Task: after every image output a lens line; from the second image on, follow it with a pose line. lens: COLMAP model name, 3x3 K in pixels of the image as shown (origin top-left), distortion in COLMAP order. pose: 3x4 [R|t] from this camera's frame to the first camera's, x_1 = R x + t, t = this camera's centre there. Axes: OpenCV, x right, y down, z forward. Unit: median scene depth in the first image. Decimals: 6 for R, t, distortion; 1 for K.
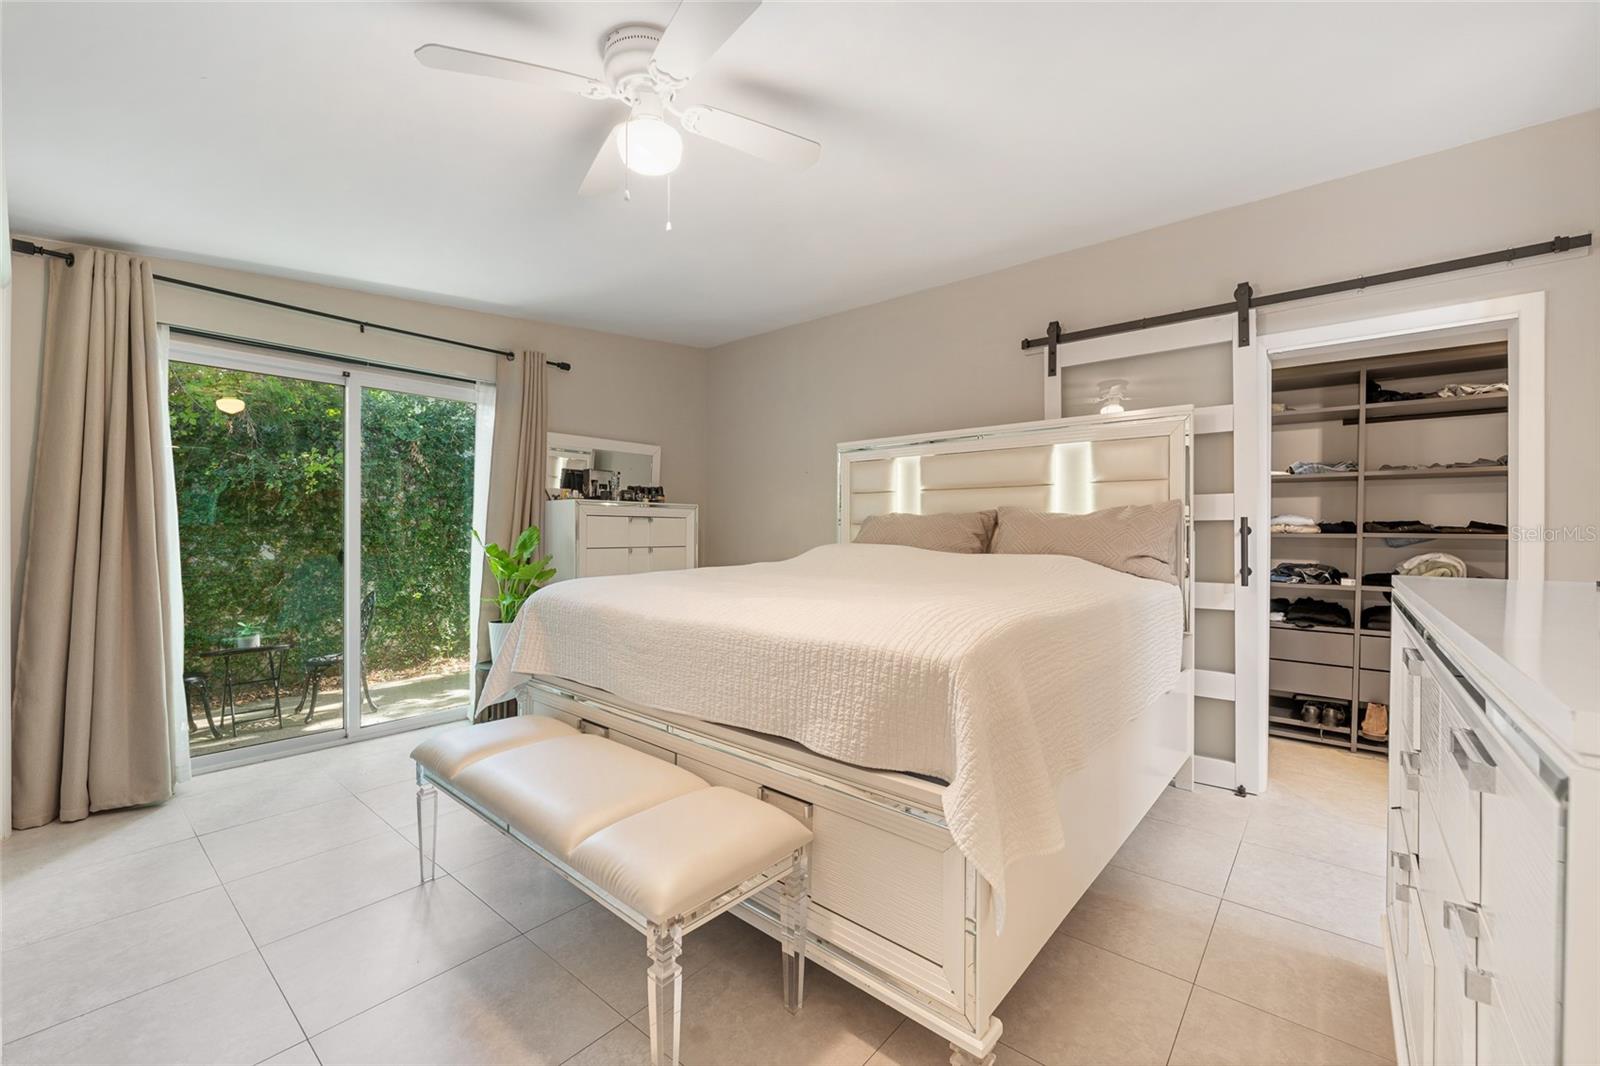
lens RADIAL K [[645.6, 0, 795.4], [0, 645.6, 524.0], [0, 0, 1]] dist [0.002685, -0.000034]
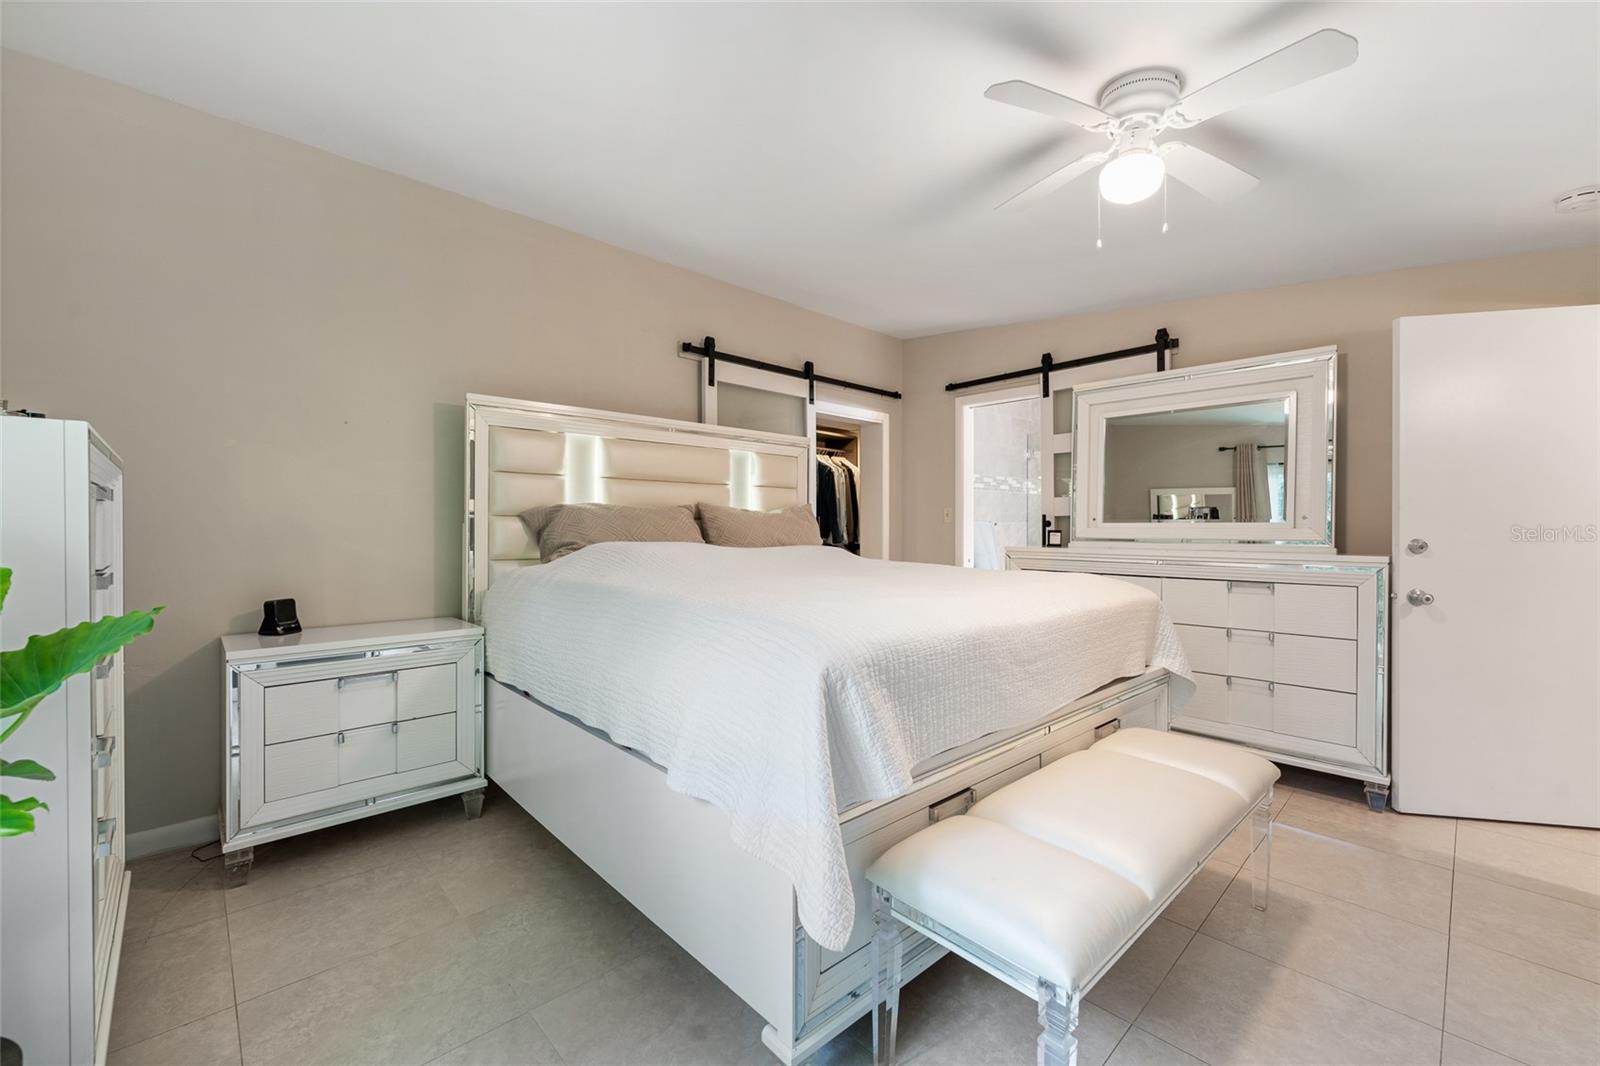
lens RADIAL K [[645.6, 0, 795.4], [0, 645.6, 524.0], [0, 0, 1]] dist [0.002685, -0.000034]
pose [[0.091188, -0.006745, 0.995811, -0.717901], [-0.013305, 0.999880, 0.007991, -0.000314], [-0.995745, -0.013978, 0.091087, 0.761751]]
